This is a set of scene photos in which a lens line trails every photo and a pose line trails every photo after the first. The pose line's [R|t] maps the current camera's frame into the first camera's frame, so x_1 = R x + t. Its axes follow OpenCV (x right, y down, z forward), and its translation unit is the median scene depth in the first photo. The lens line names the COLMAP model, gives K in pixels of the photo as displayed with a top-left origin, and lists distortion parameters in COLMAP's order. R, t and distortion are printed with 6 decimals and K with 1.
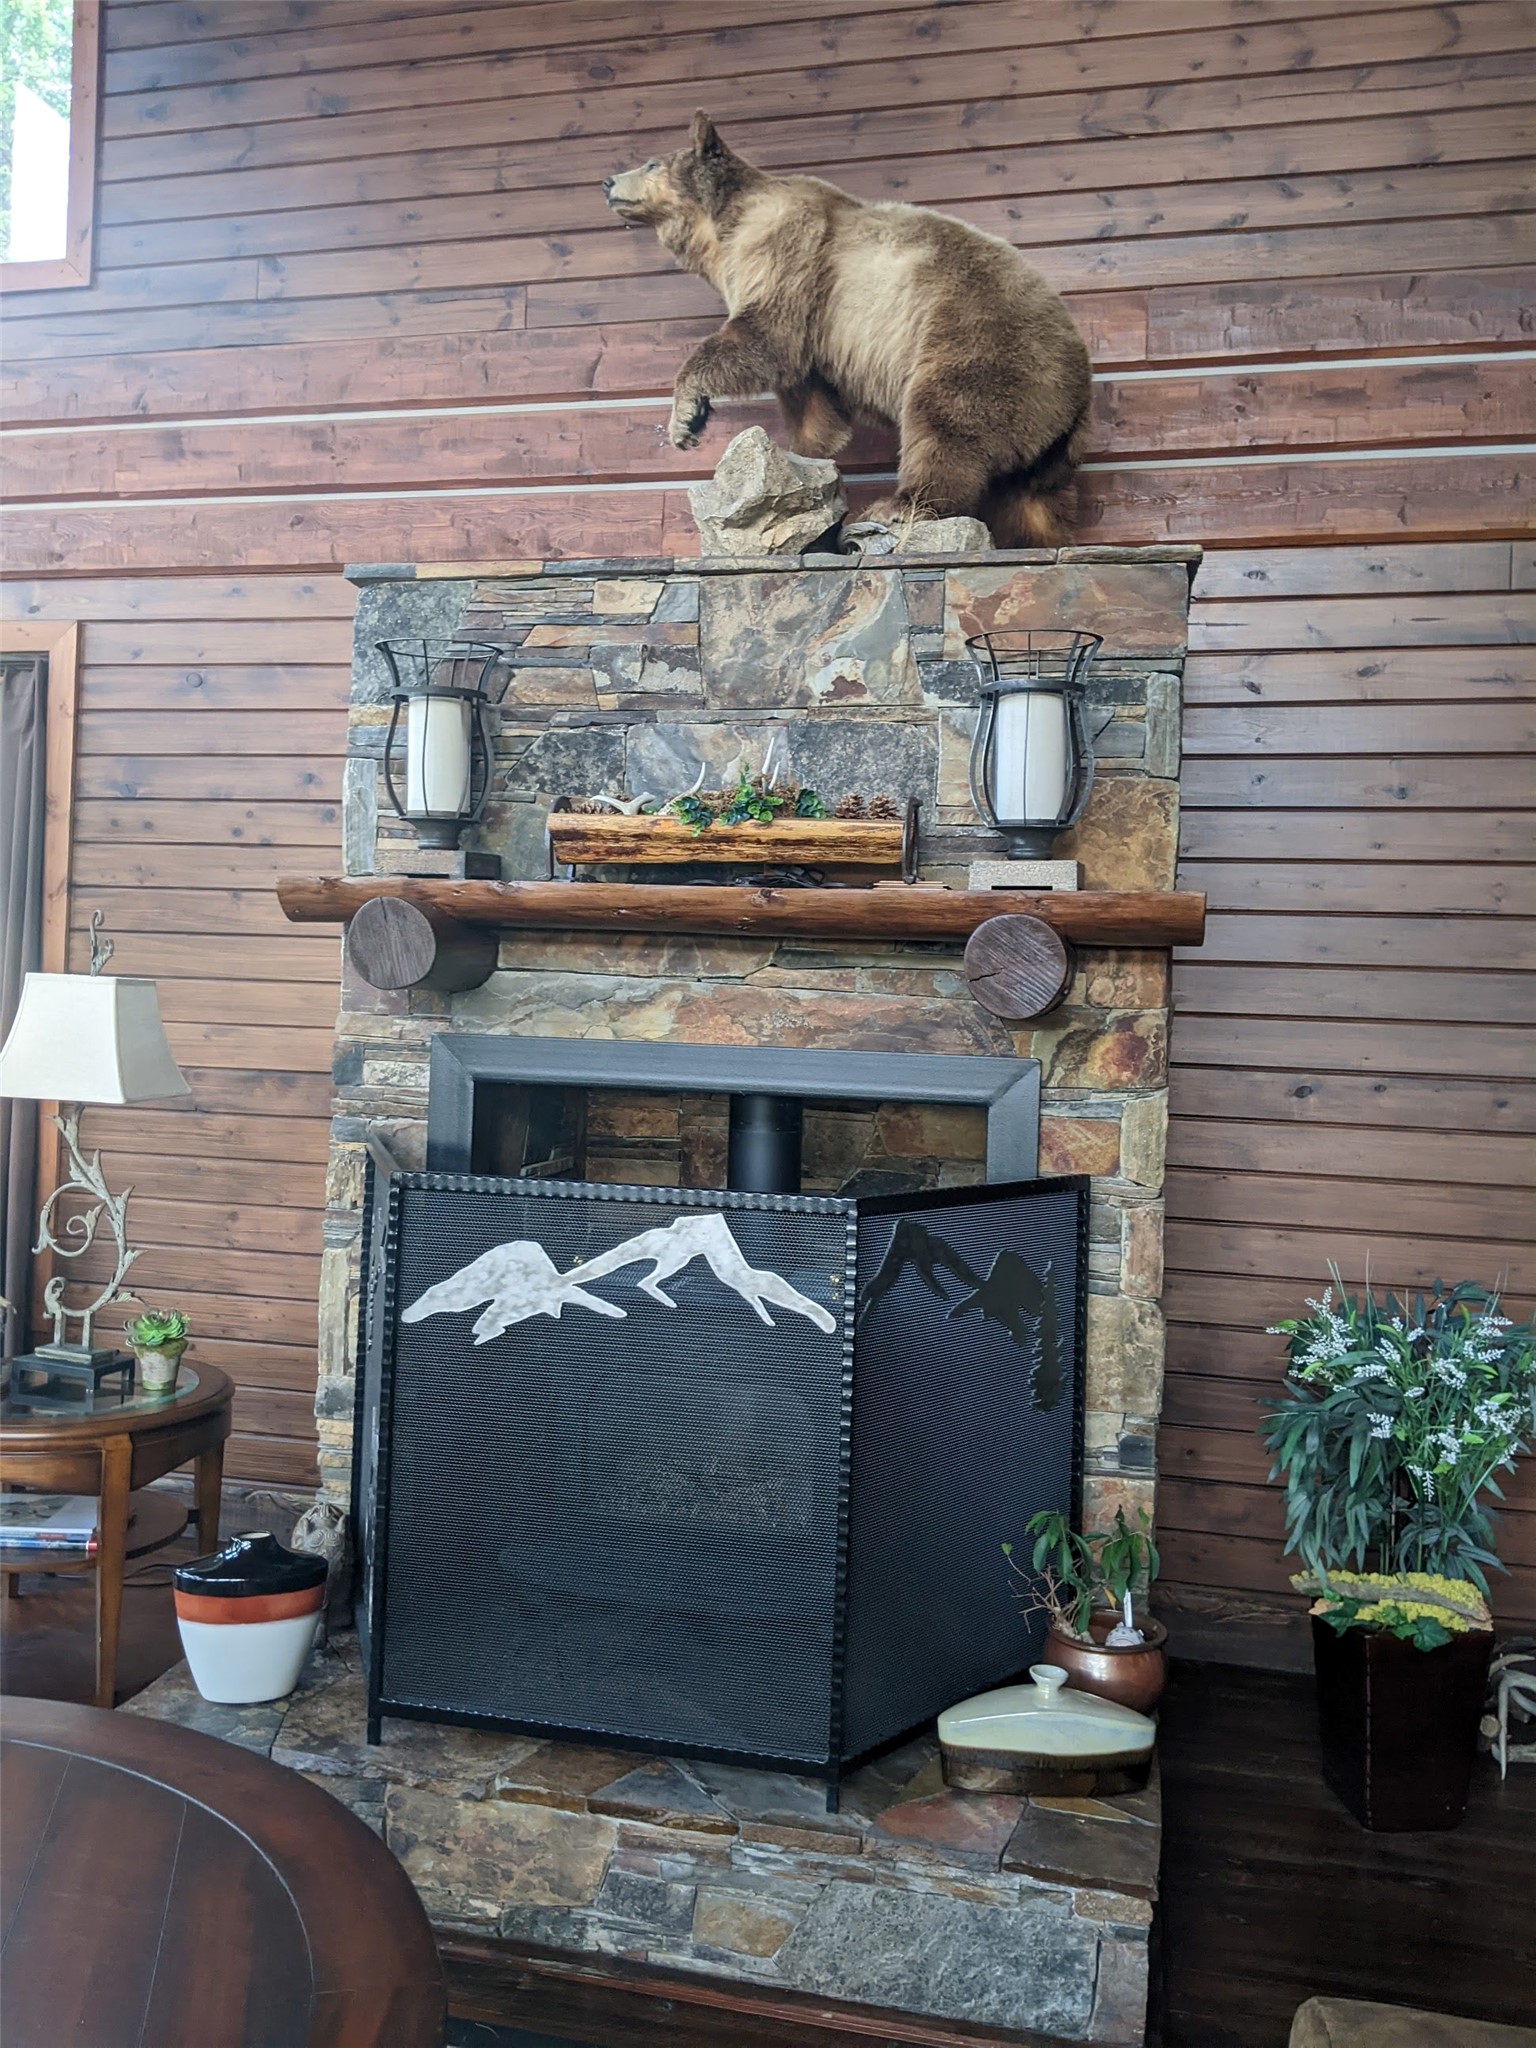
lens RADIAL K [[1645.7, 0, 704.9], [0, 1645.7, 1028.2], [0, 0, 1]] dist [0.065930, -0.120490]
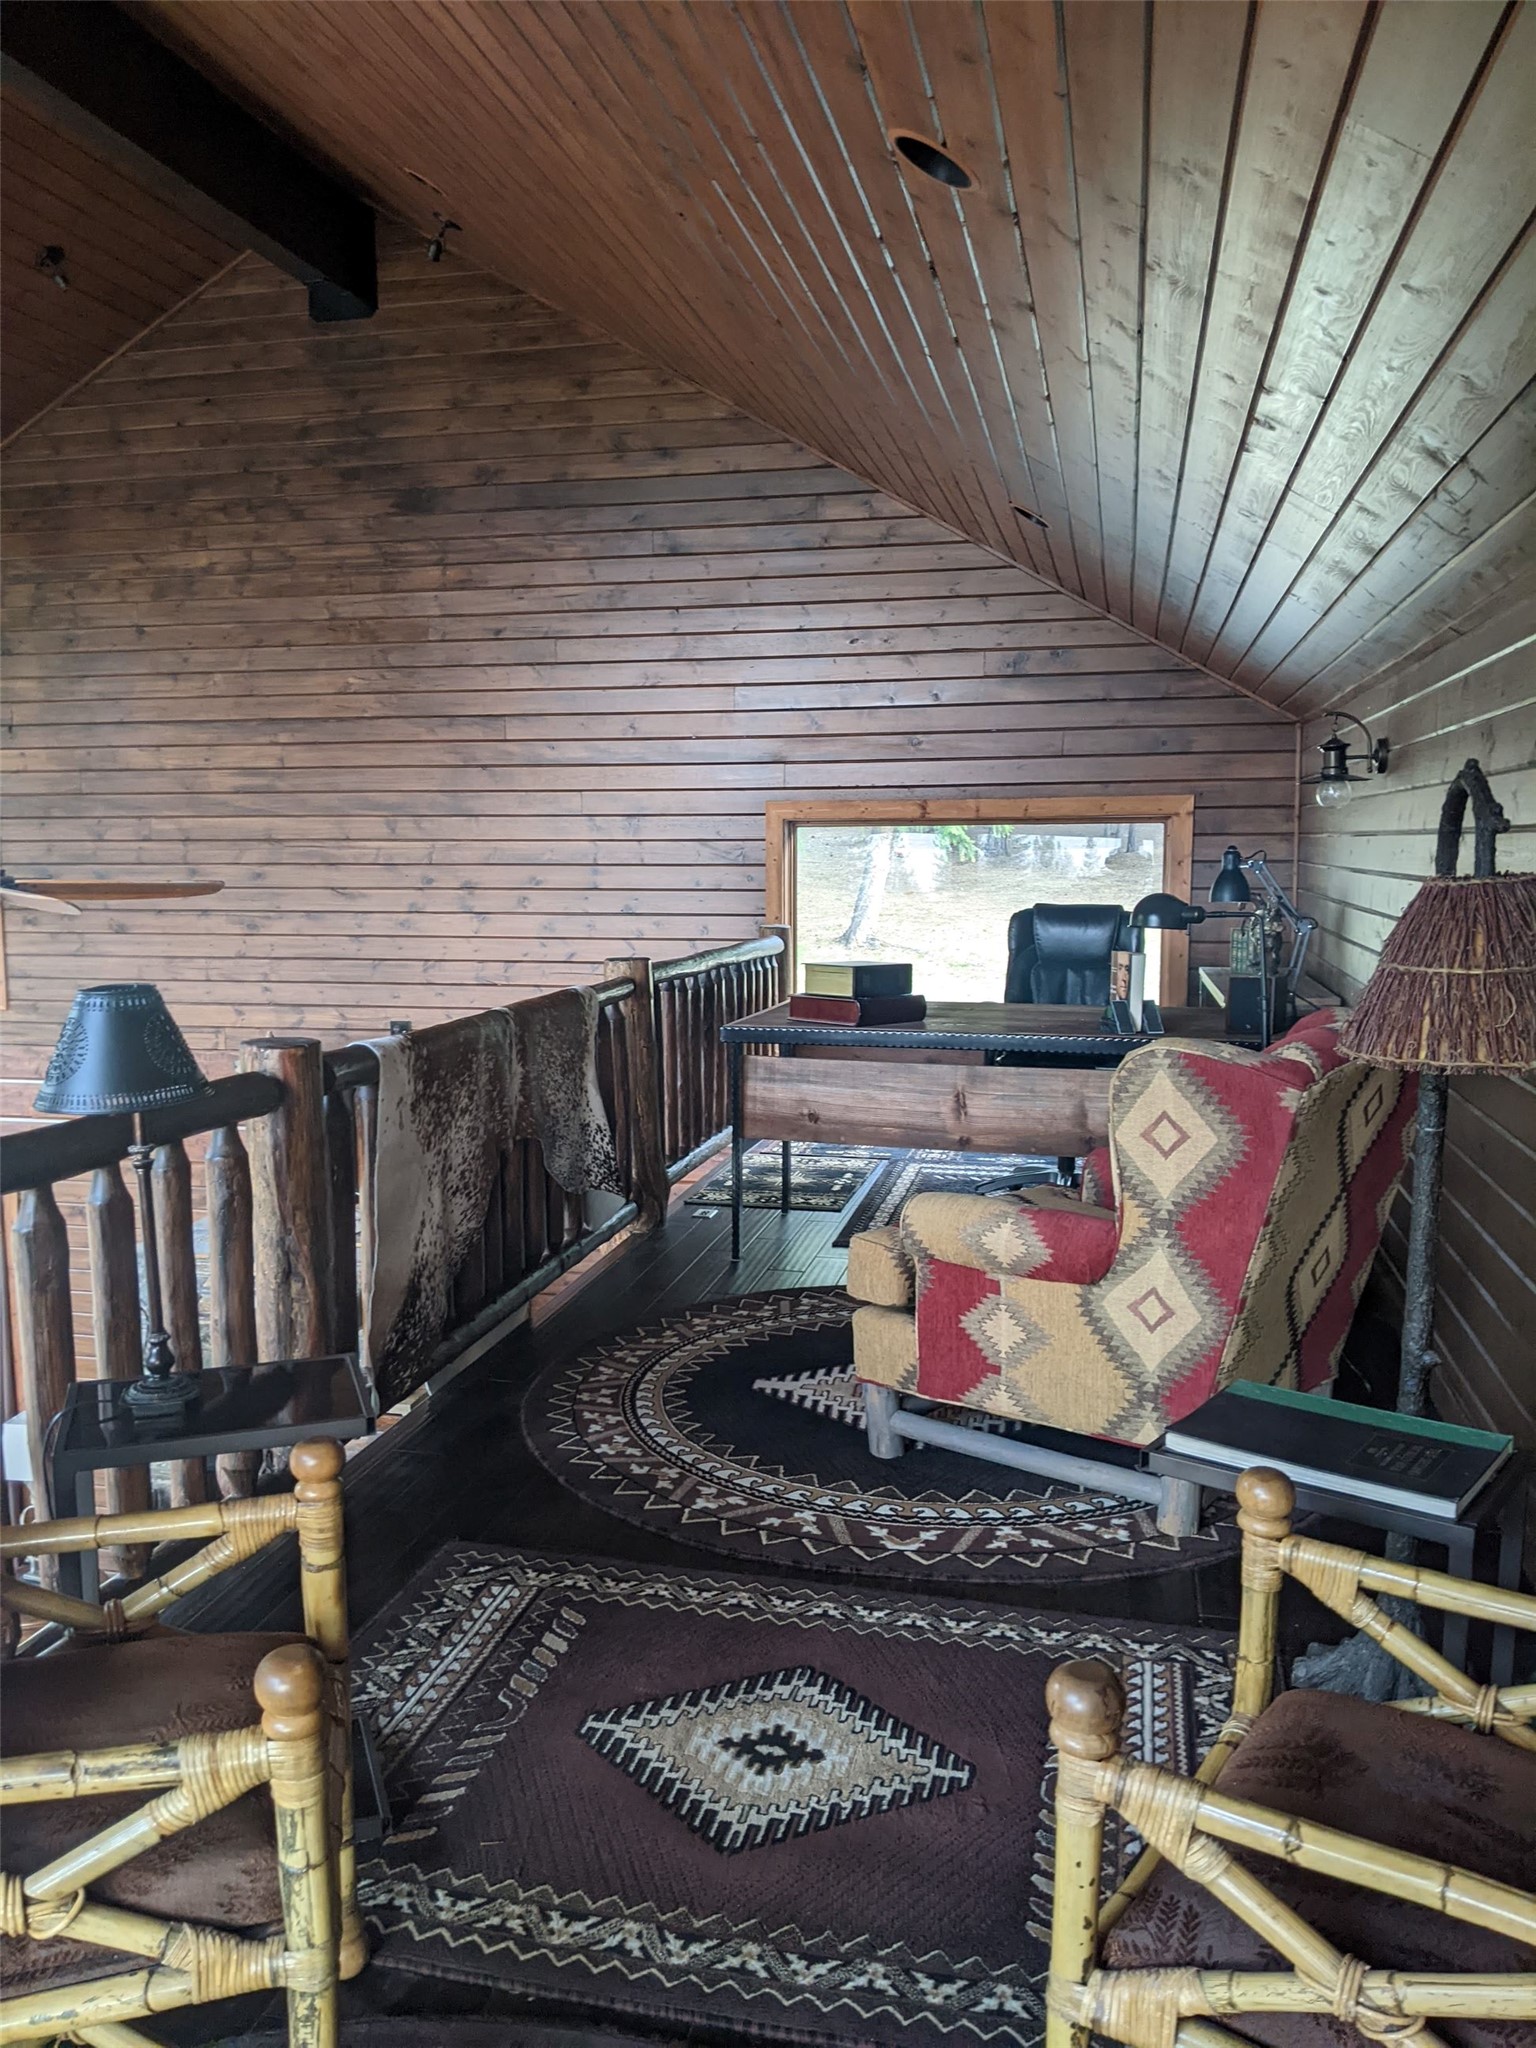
lens RADIAL K [[1645.7, 0, 762.6], [0, 1645.7, 1024.8], [0, 0, 1]] dist [0.065930, -0.120490]
pose [[0.998515, -0.043723, 0.032507, 0.633111], [0.039495, 0.991875, 0.120934, -0.870257], [-0.037531, -0.119470, 0.992128, -1.359816]]
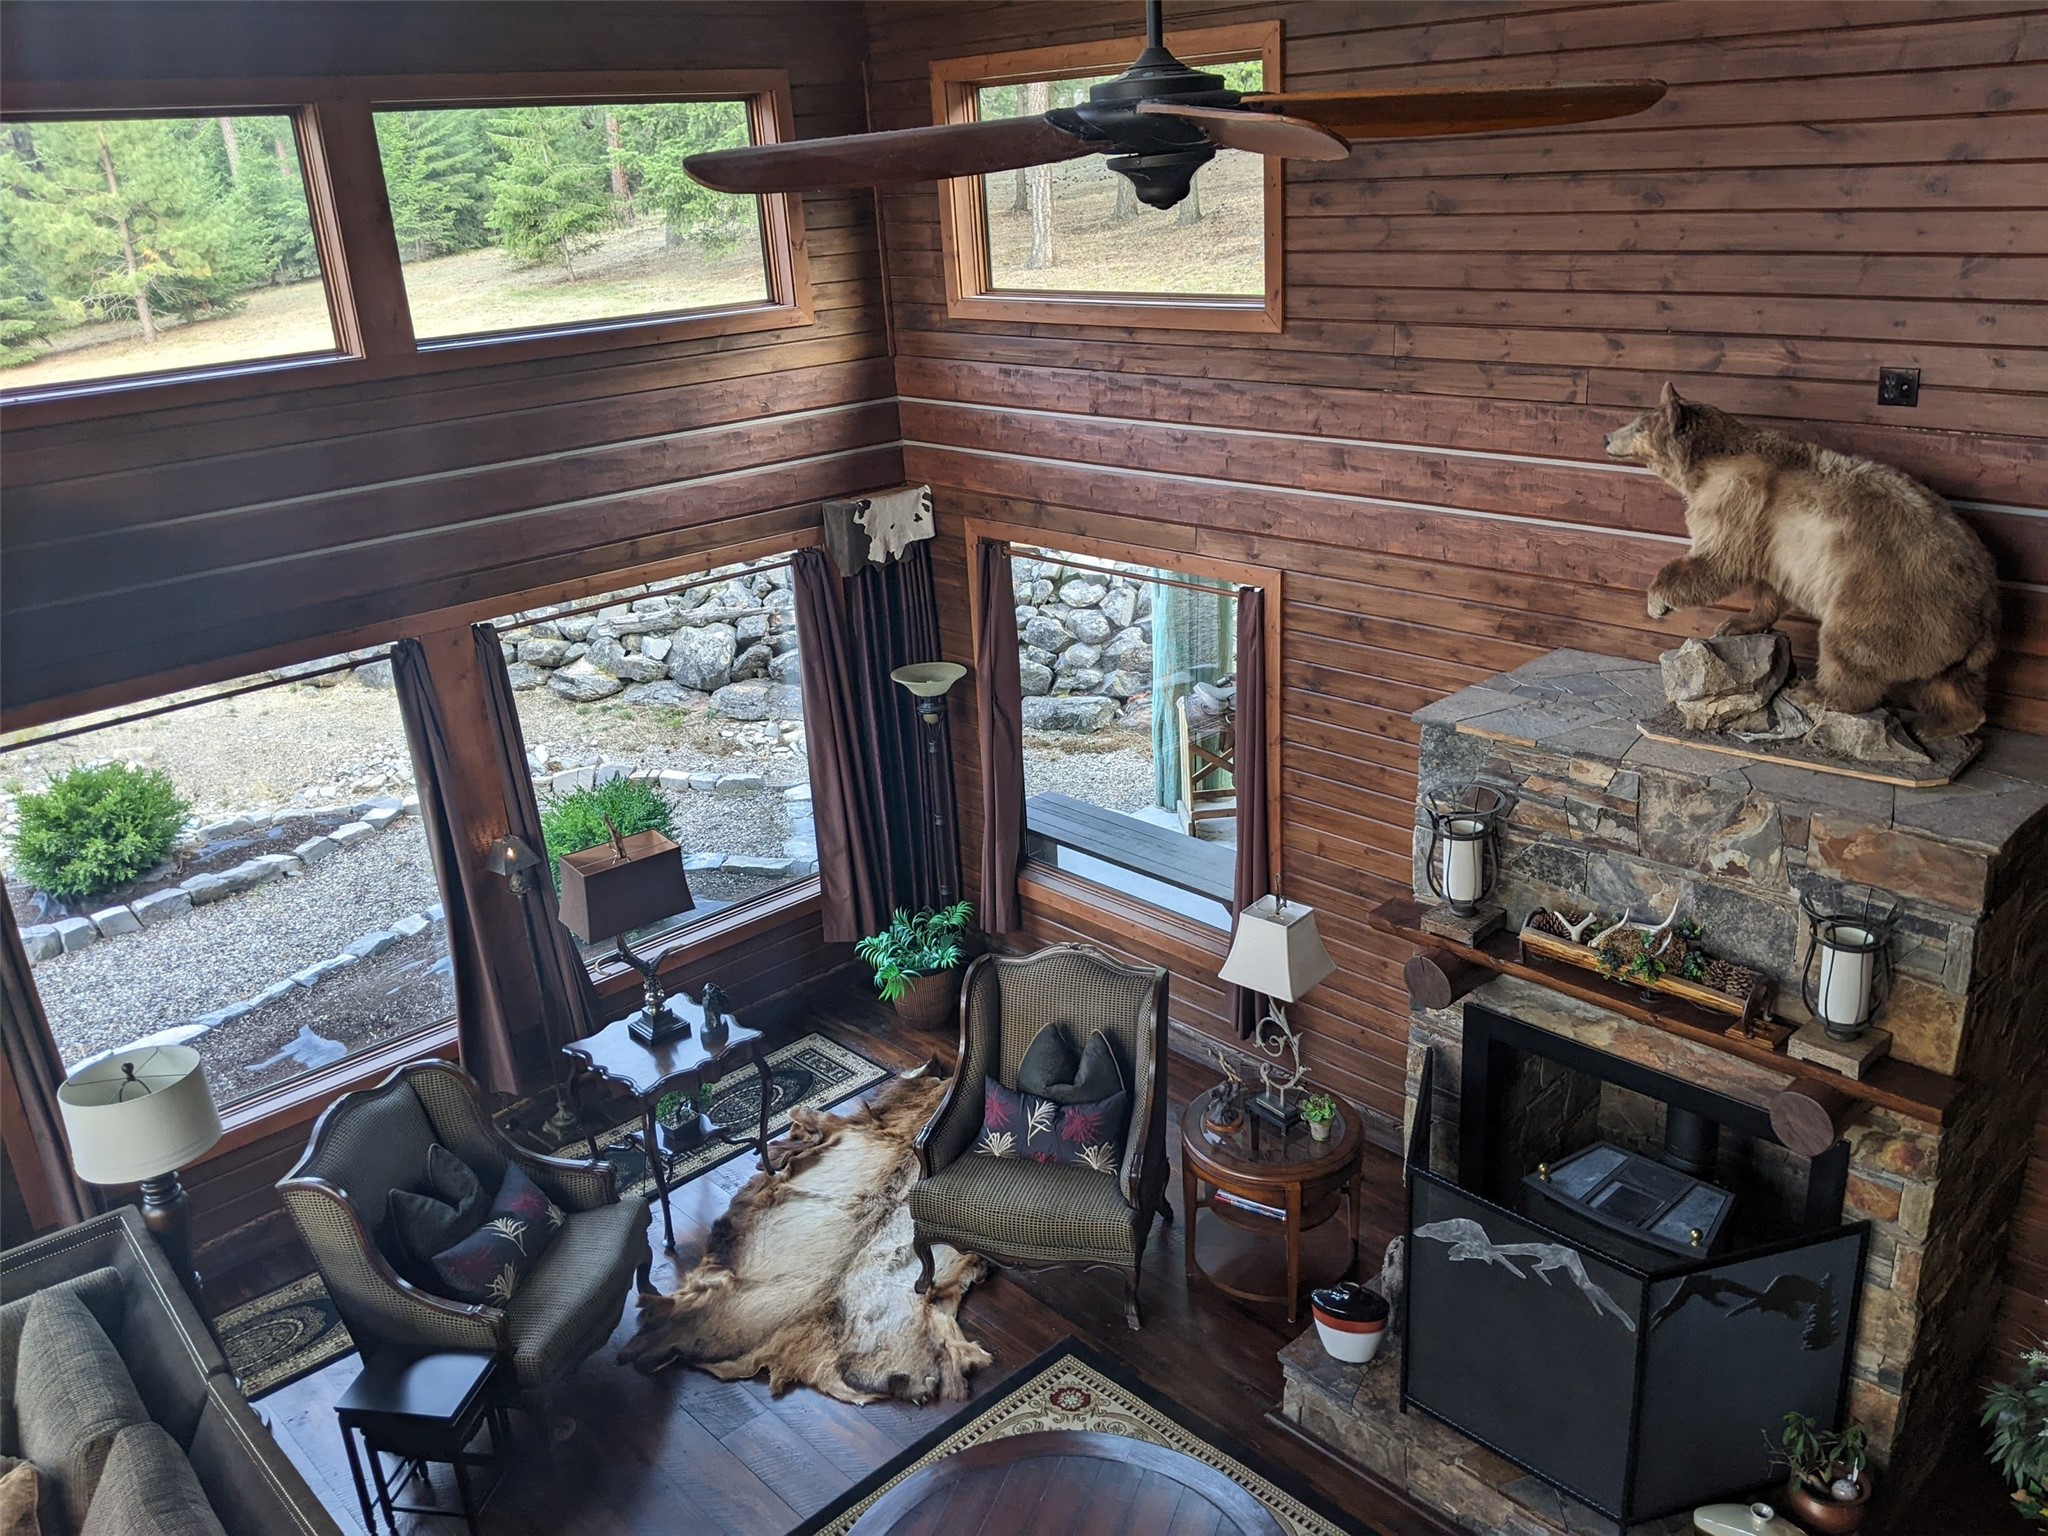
lens RADIAL K [[1645.7, 0, 1028.9], [0, 1645.7, 757.6], [0, 0, 1]] dist [0.065930, -0.120490]
pose [[0.835063, 0.112043, -0.538624, 0.331593], [0.085924, 0.940466, 0.328847, -0.808472], [0.543403, -0.320889, 0.775721, -0.424577]]
